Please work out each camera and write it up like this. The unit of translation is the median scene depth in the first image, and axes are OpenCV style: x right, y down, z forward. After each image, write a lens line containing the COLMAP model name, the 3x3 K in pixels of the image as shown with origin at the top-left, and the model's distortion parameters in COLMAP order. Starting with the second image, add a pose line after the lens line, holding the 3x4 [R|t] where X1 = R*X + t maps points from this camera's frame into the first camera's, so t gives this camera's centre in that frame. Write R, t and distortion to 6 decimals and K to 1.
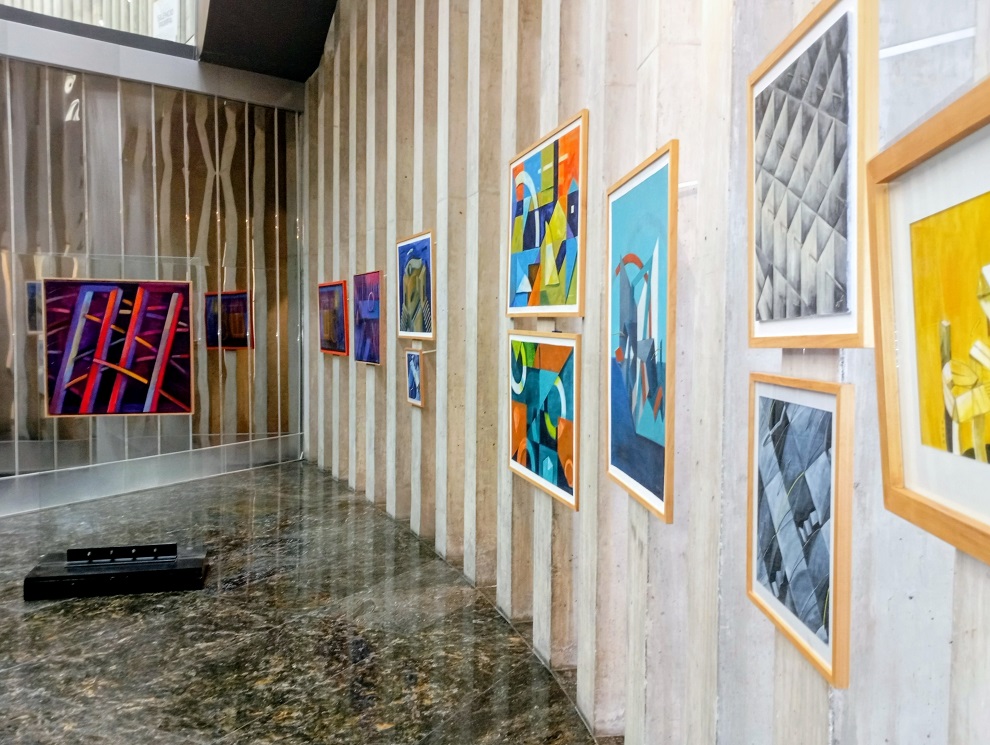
lens RADIAL K [[859.5, 0, 504.4], [0, 859.5, 378.4], [0, 0, 1]] dist [0.062587, -0.080961]
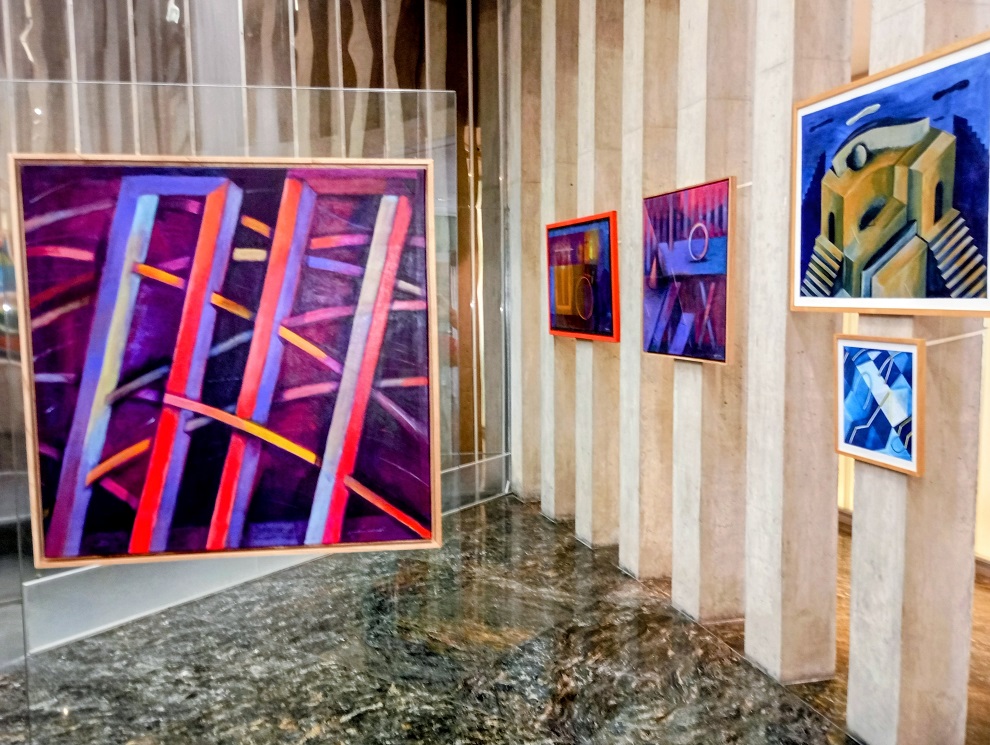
lens RADIAL K [[866.4, 0, 499.5], [0, 866.4, 376.4], [0, 0, 1]] dist [0.039498, -0.001810]
pose [[0.990069, -0.005262, -0.140483, -0.295279], [0.010274, 0.999335, 0.034976, -0.040455], [0.140205, -0.036072, 0.989465, 0.680254]]
